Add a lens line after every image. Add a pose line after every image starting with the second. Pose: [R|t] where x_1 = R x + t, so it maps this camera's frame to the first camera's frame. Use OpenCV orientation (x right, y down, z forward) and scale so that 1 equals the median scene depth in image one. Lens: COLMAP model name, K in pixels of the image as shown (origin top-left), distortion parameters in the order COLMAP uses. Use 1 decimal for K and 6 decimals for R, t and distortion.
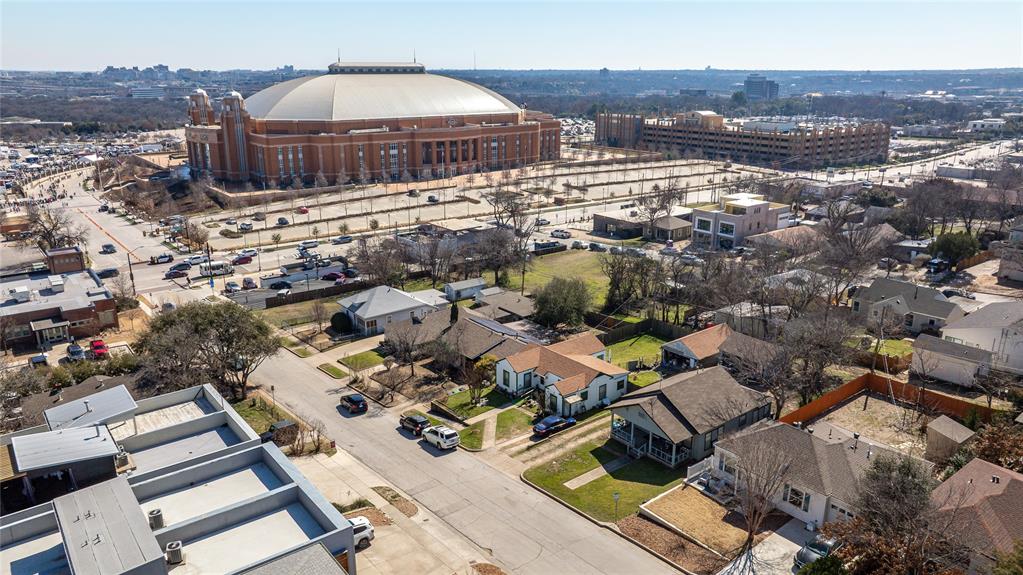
lens RADIAL K [[719.4, 0, 513.6], [0, 719.4, 285.1], [0, 0, 1]] dist [-0.014021, -0.001236]
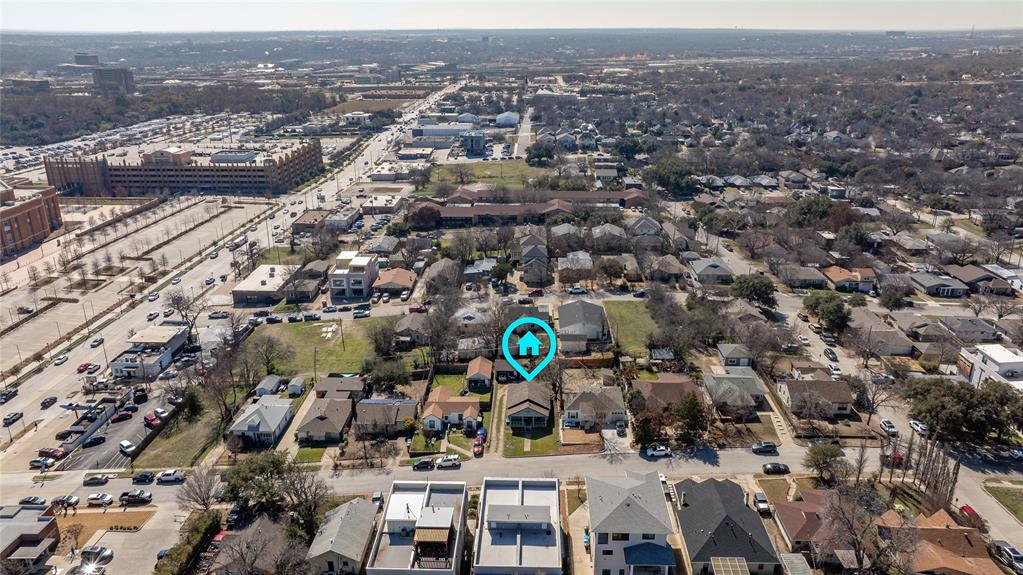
lens RADIAL K [[719.4, 0, 513.6], [0, 719.4, 285.1], [0, 0, 1]] dist [-0.014021, -0.001236]
pose [[0.644864, -0.259529, 0.718885, -0.541423], [0.220609, 0.963753, 0.150036, -0.219105], [-0.731766, 0.061839, 0.678745, -0.221130]]
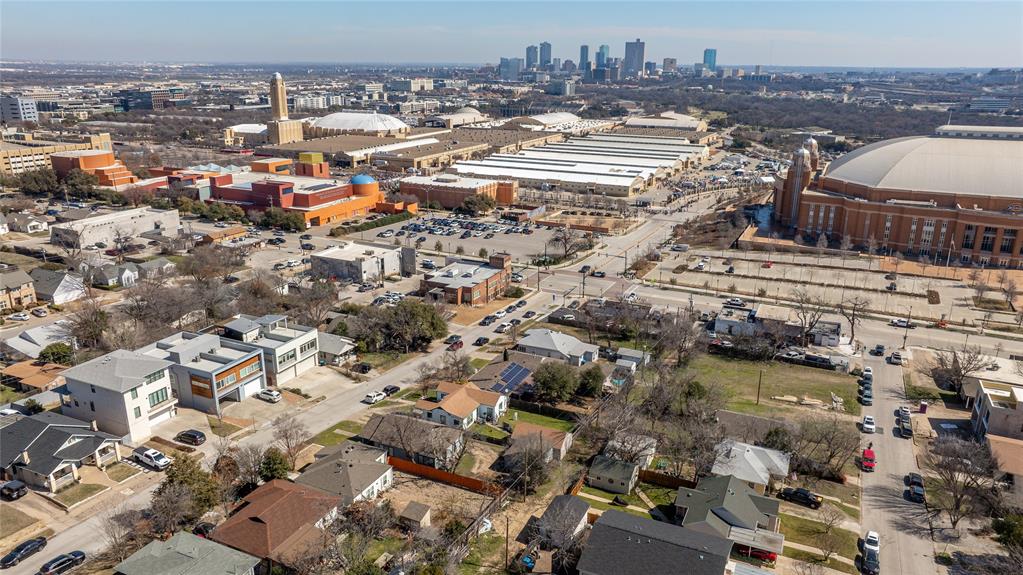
lens RADIAL K [[720.5, 0, 513.3], [0, 720.5, 286.3], [0, 0, 1]] dist [-0.021534, 0.005706]
pose [[0.449937, 0.268876, -0.851623, 0.690739], [-0.262089, 0.951367, 0.161898, -0.204918], [0.853737, 0.150357, 0.498524, 0.119765]]
